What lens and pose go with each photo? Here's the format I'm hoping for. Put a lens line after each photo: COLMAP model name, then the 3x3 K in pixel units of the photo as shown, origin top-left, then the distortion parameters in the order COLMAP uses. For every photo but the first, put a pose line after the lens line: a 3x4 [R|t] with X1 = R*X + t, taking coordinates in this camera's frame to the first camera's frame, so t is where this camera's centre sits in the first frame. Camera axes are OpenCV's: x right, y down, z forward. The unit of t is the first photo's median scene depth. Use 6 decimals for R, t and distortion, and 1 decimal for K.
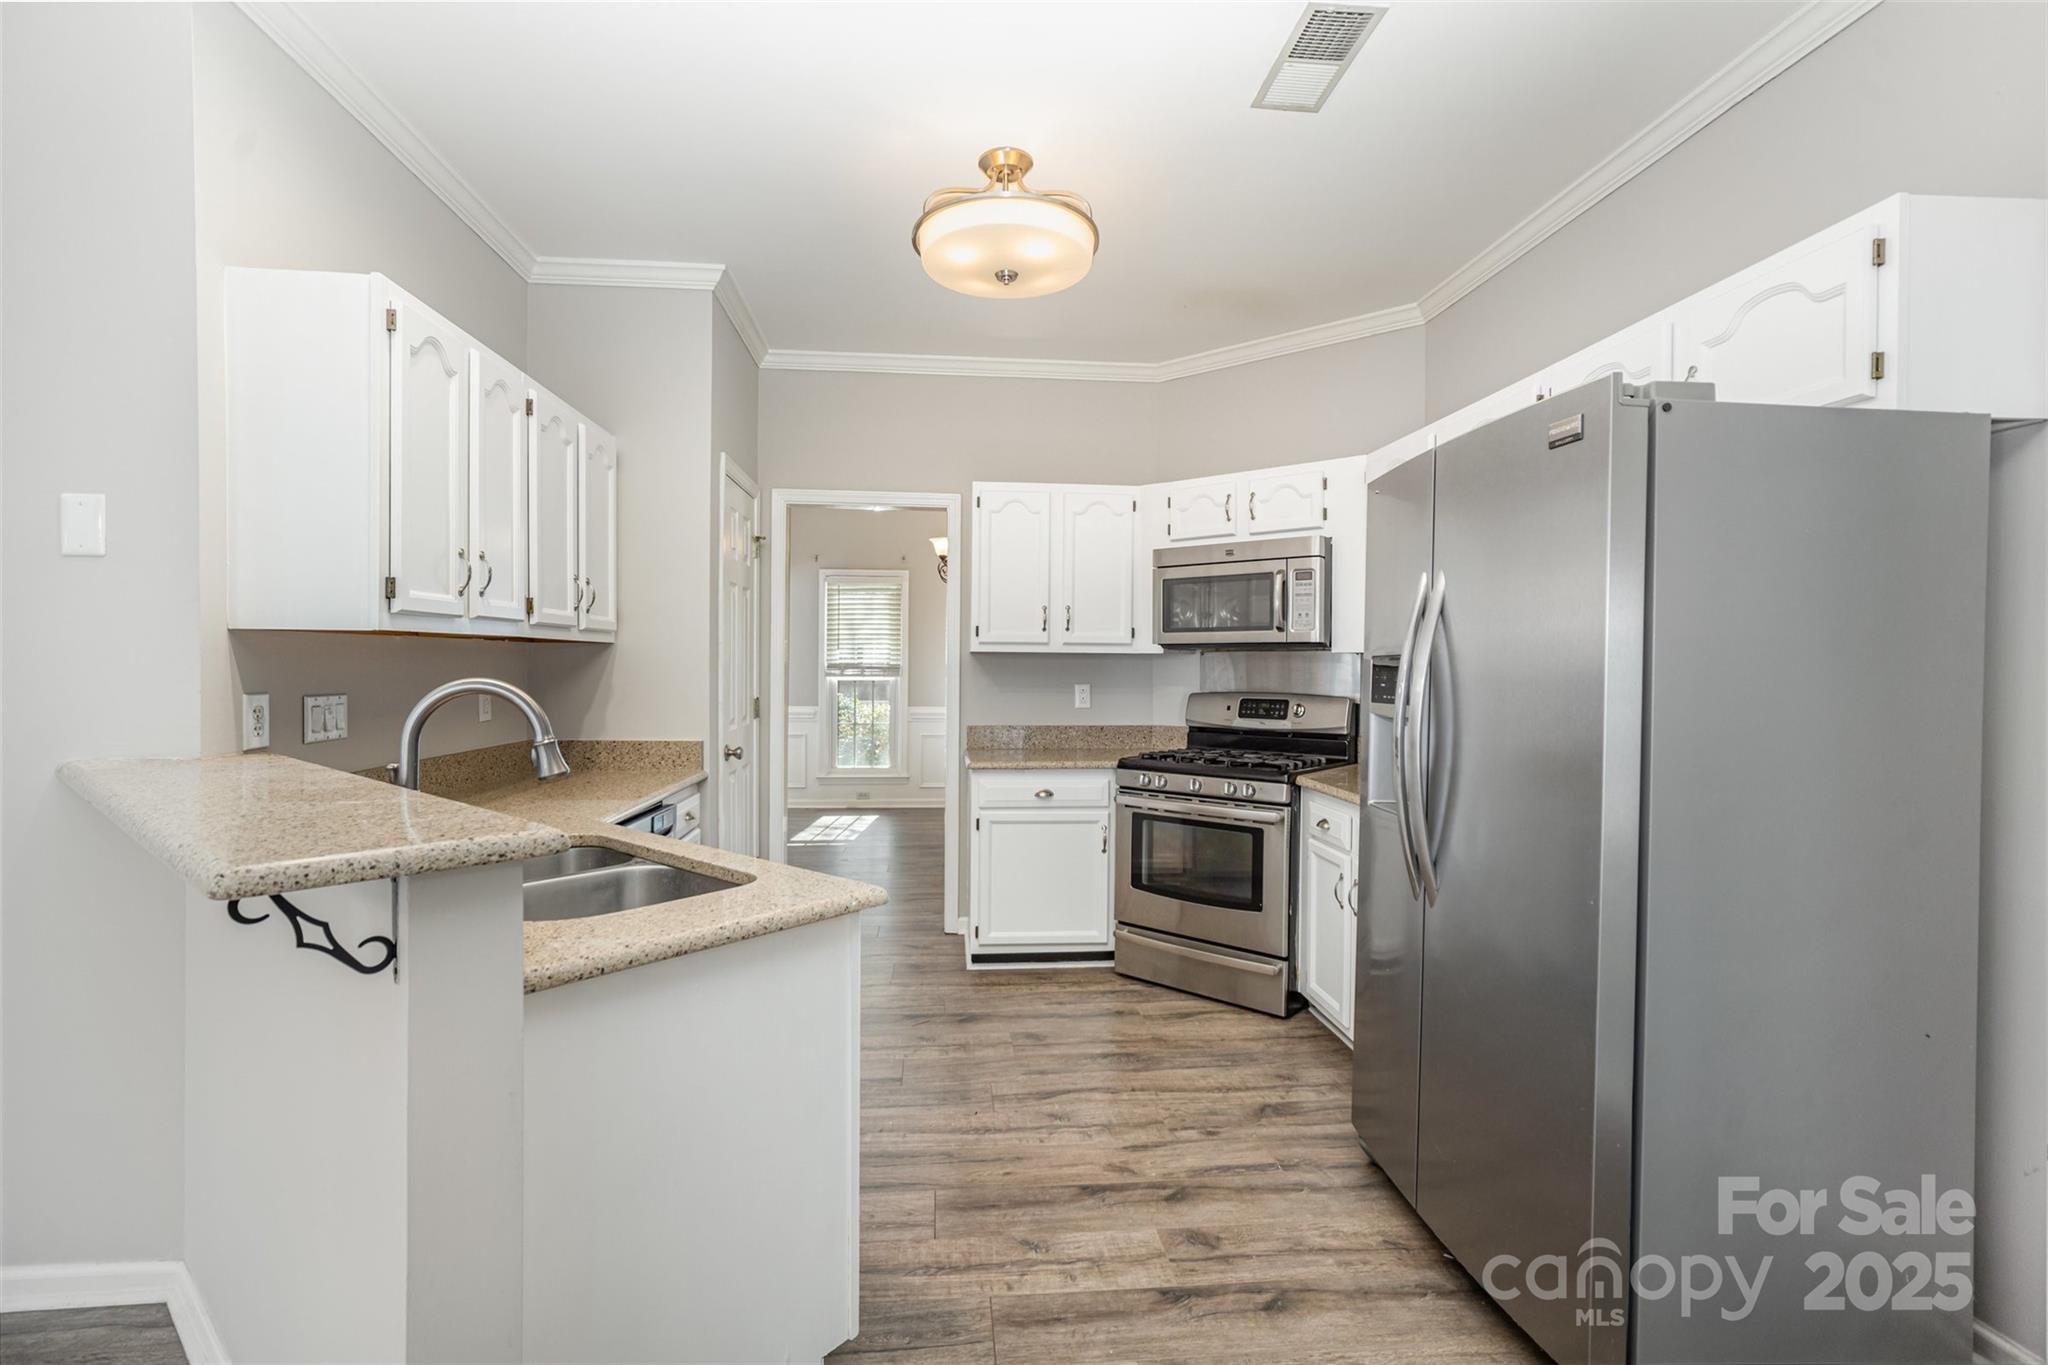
lens RADIAL K [[1000.1, 0, 1027.4], [0, 1000.1, 671.9], [0, 0, 1]] dist [-0.009716, 0.008679]
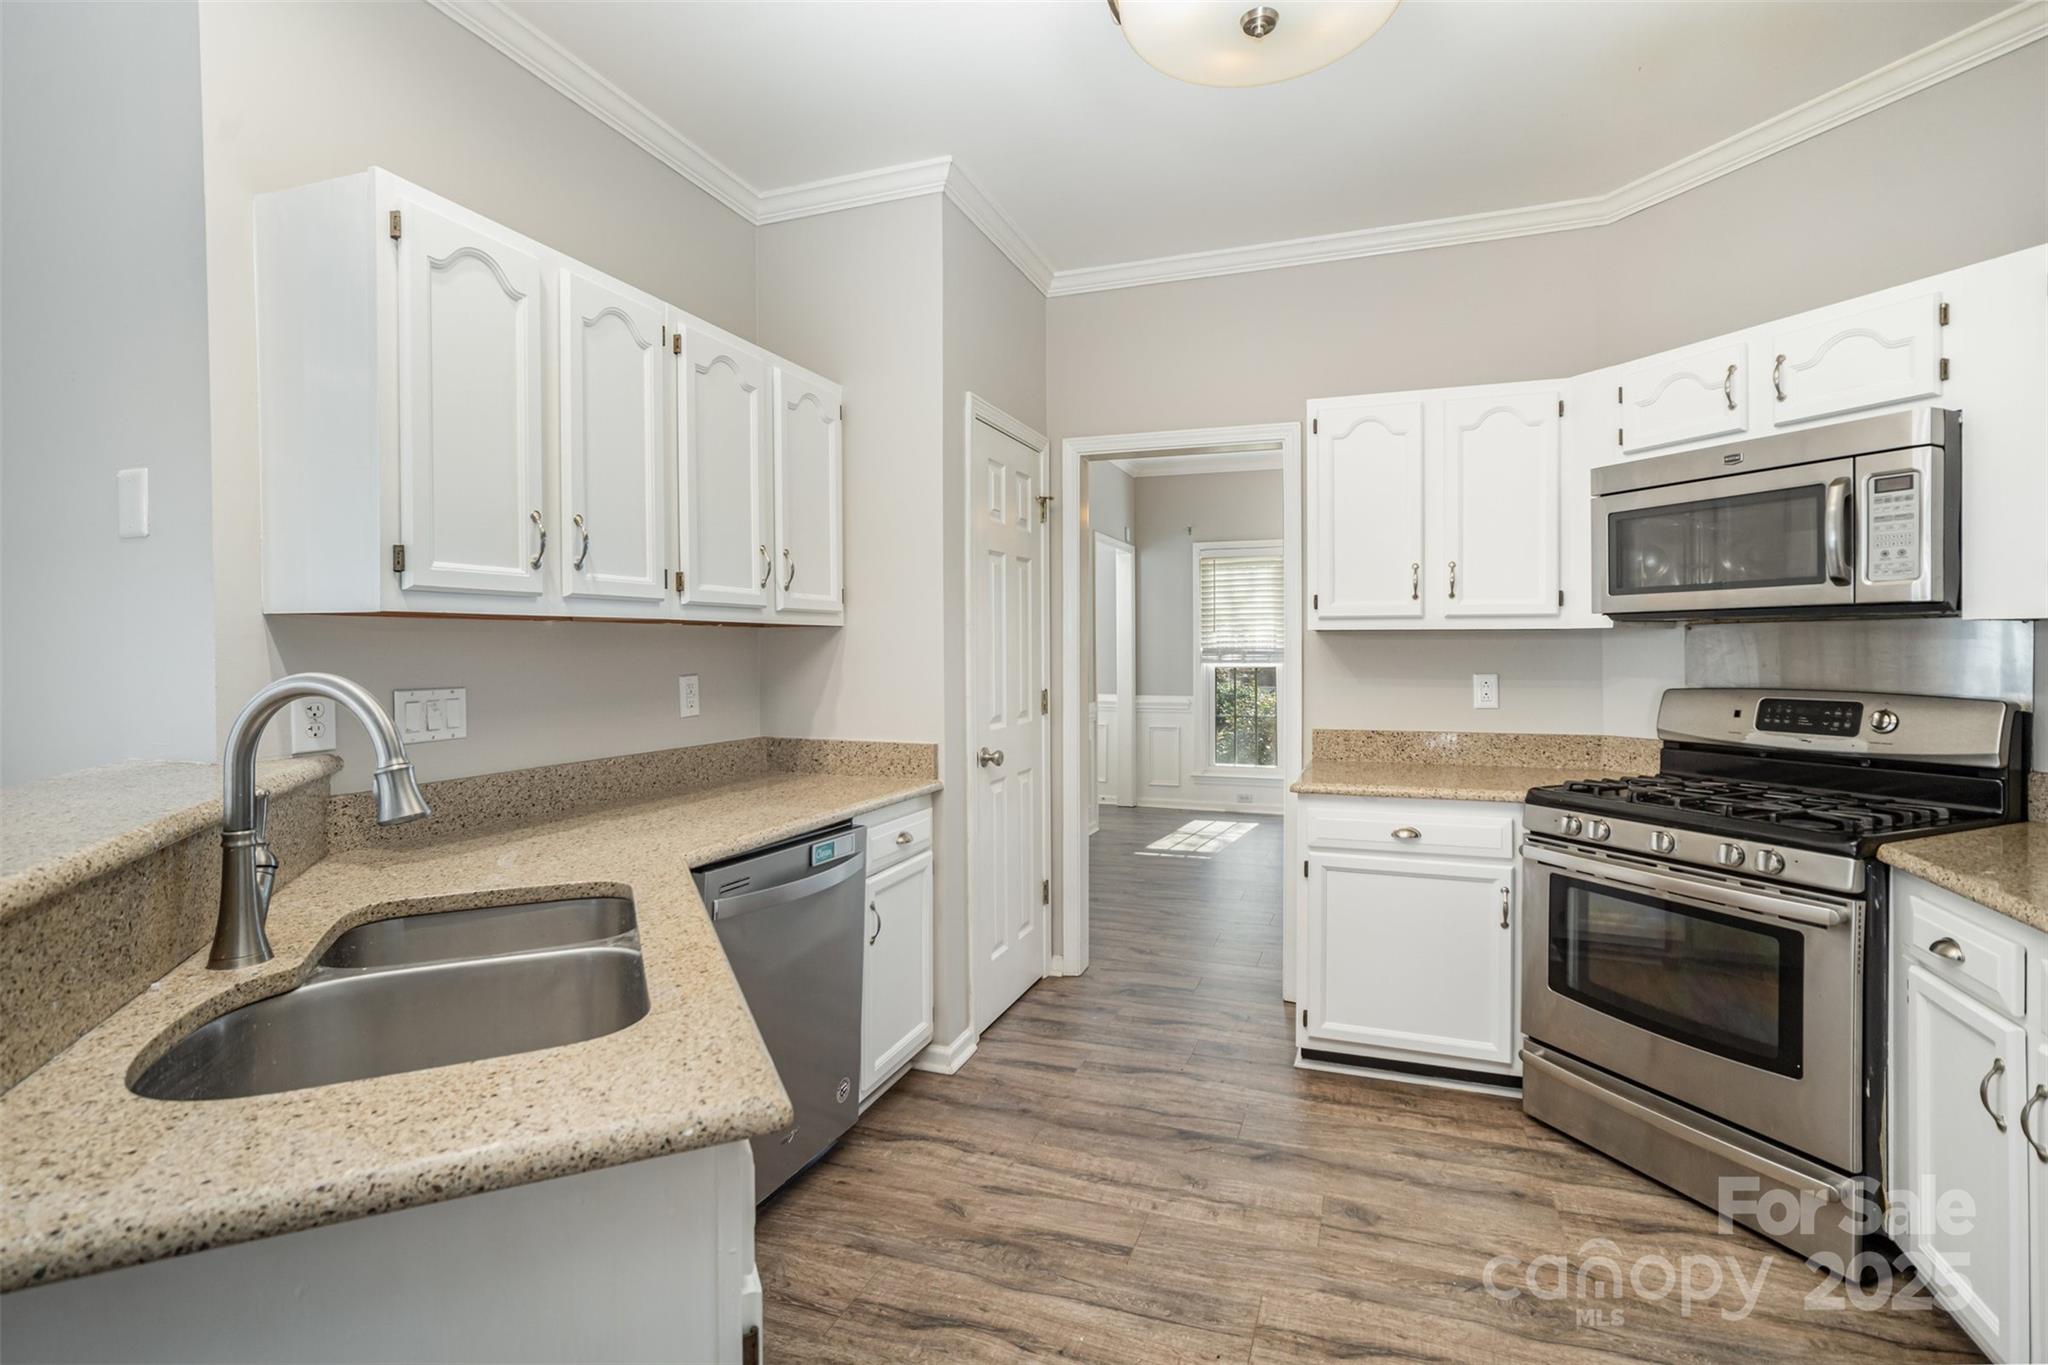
lens RADIAL K [[1000.1, 0, 980.4], [0, 1000.1, 655.0], [0, 0, 1]] dist [-0.009716, 0.008679]
pose [[0.888775, -0.006299, -0.458300, 0.078923], [0.005132, 0.999980, -0.003791, -0.000469], [0.458315, 0.001017, 0.888789, 0.272725]]
